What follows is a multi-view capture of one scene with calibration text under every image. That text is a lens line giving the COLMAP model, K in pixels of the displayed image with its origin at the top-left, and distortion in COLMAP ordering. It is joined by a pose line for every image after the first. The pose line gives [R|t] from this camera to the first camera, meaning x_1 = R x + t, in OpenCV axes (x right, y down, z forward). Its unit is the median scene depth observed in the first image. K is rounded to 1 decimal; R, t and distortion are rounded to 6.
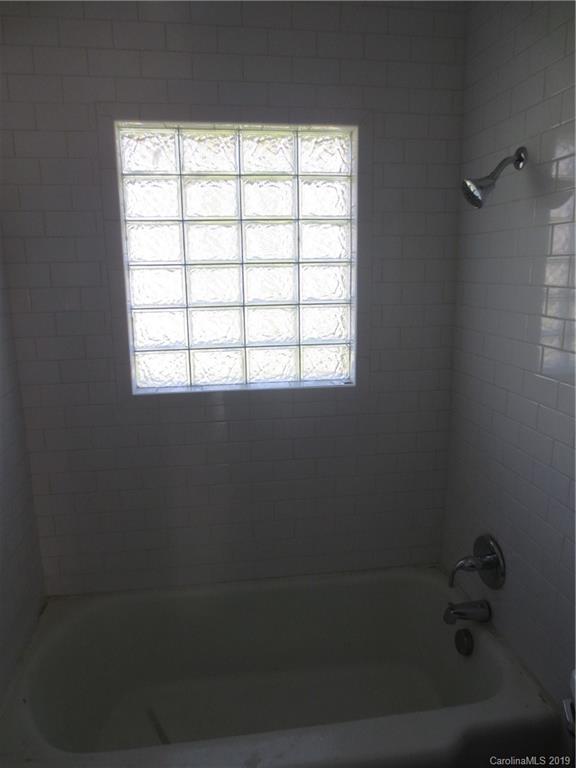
lens RADIAL K [[546.2, 0, 284.7], [0, 546.2, 384.8], [0, 0, 1]] dist [-0.043780, 0.020955]
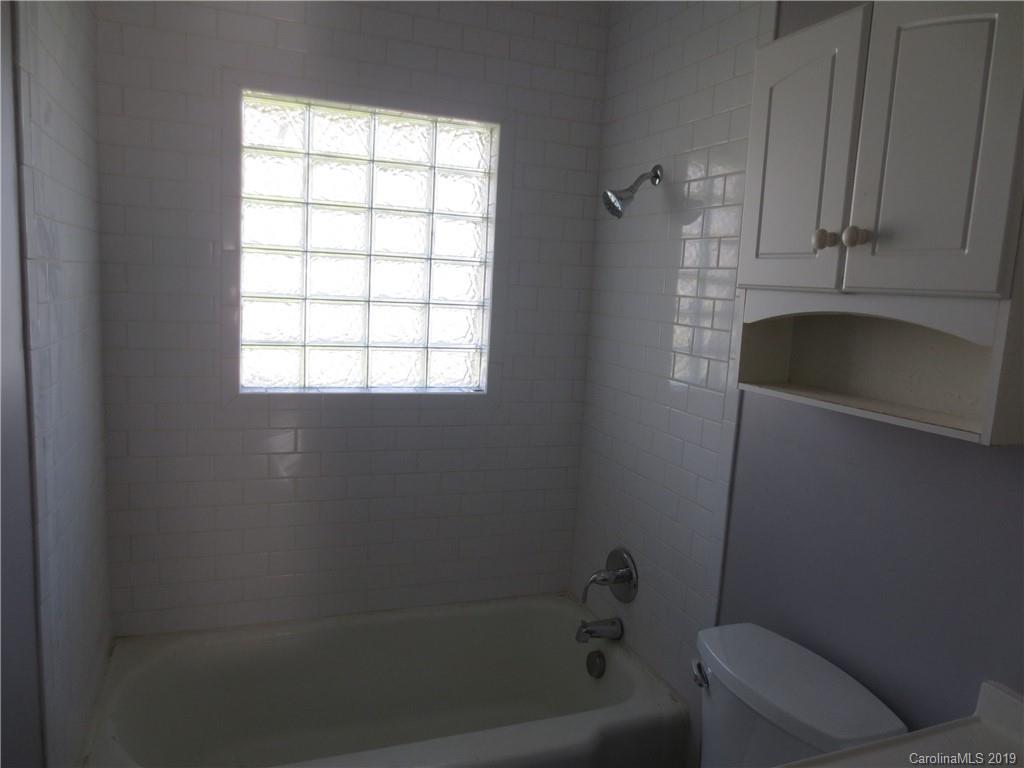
lens RADIAL K [[728.3, 0, 513.7], [0, 728.3, 384.1], [0, 0, 1]] dist [-0.043780, 0.020955]
pose [[0.972719, 0.036402, 0.229113, -0.117785], [-0.021838, 0.997595, -0.065783, 0.070697], [-0.230956, 0.058985, 0.971175, -0.234378]]
